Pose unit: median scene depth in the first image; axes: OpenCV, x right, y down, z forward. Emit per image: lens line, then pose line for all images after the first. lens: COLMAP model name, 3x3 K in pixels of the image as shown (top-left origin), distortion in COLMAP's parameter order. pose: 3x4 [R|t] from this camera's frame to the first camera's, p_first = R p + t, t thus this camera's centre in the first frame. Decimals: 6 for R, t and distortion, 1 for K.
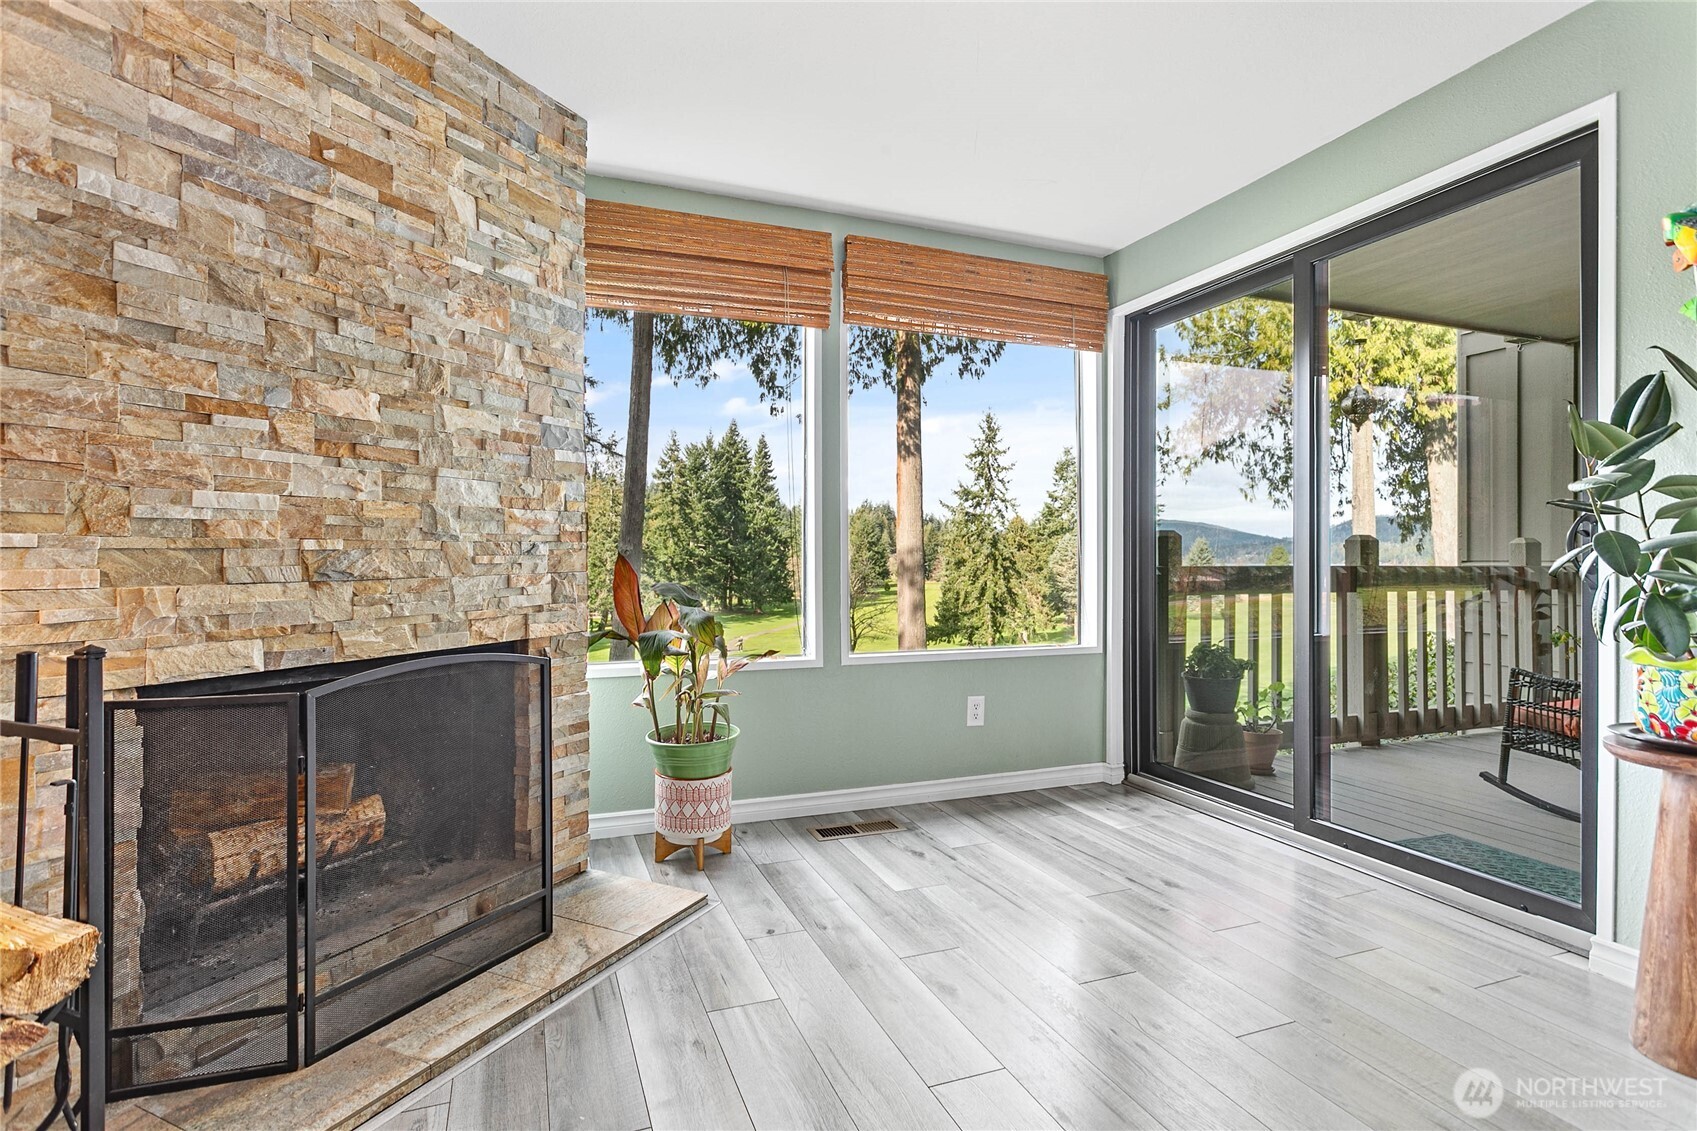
lens RADIAL K [[874.3, 0, 869.9], [0, 874.3, 554.5], [0, 0, 1]] dist [-0.009446, 0.007764]
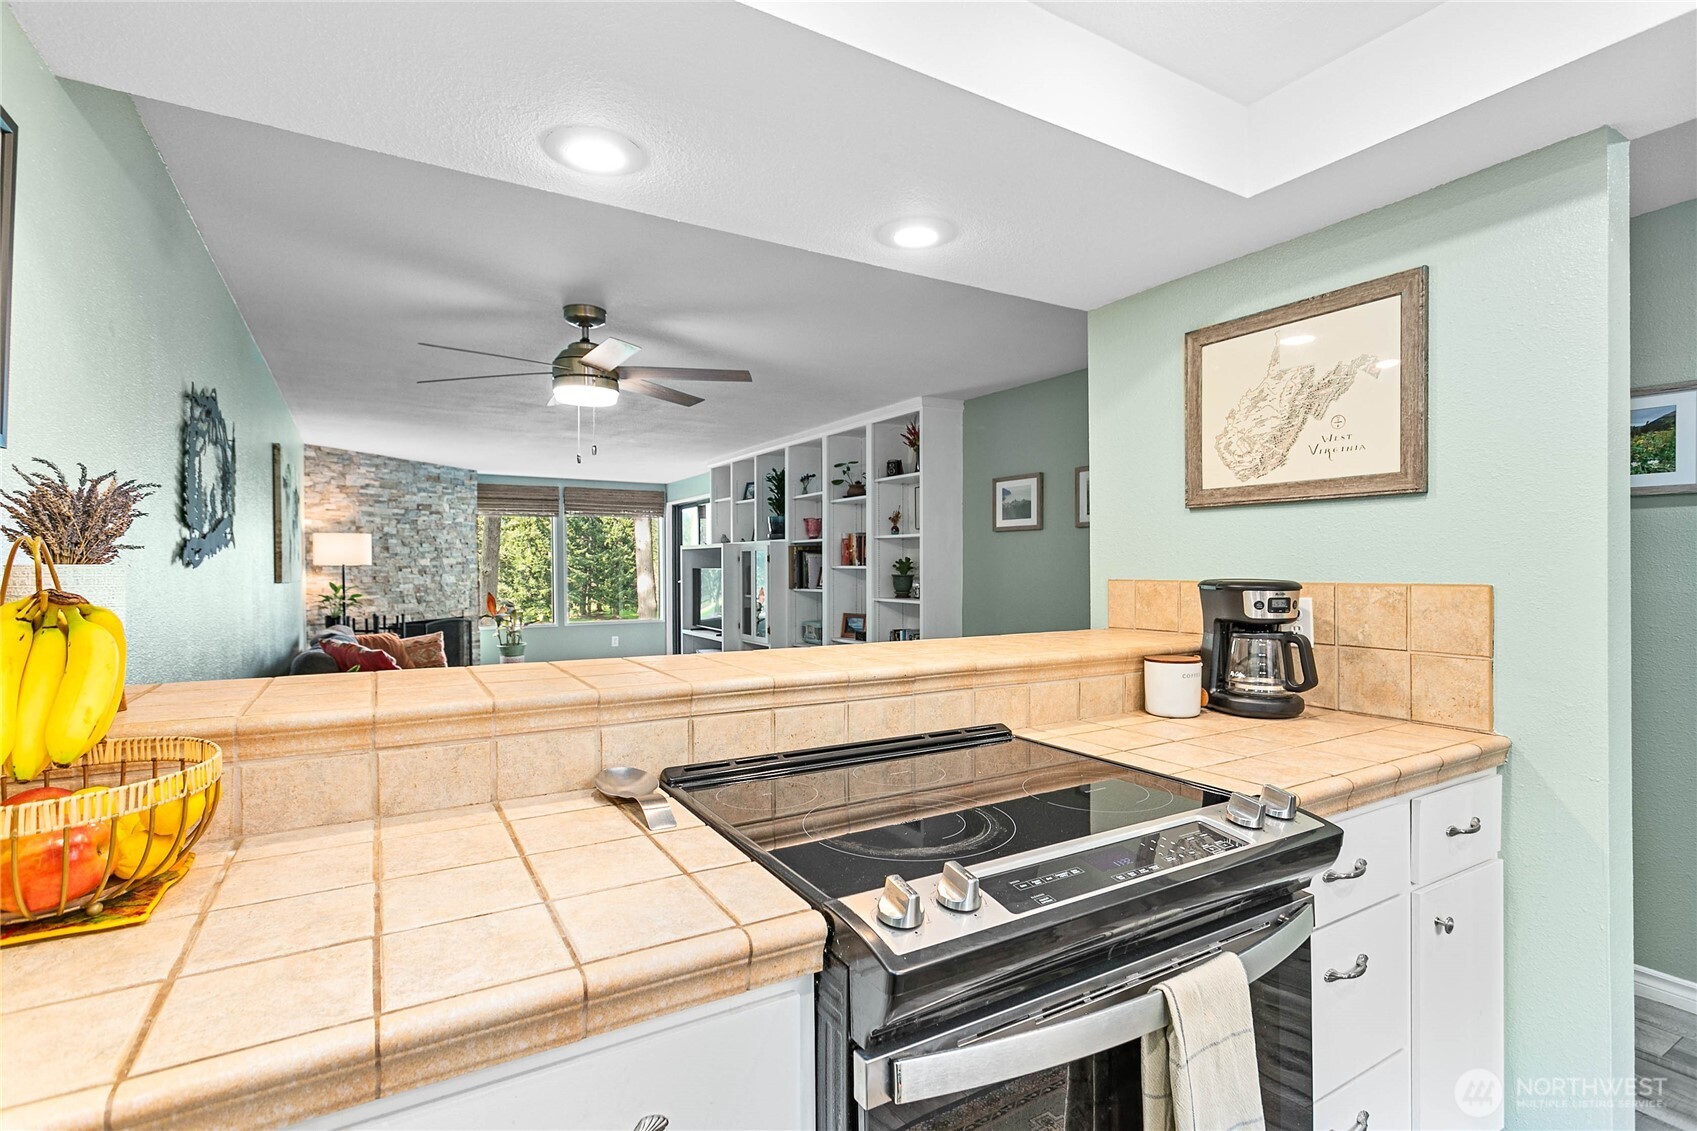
lens RADIAL K [[817.0, 0, 859.0], [0, 817.0, 572.3], [0, 0, 1]] dist [0.002510, 0.002188]
pose [[0.987489, -0.006623, 0.157550, 0.784400], [0.004479, 0.999893, 0.013961, -0.145740], [-0.157625, -0.013080, 0.987412, -2.919969]]
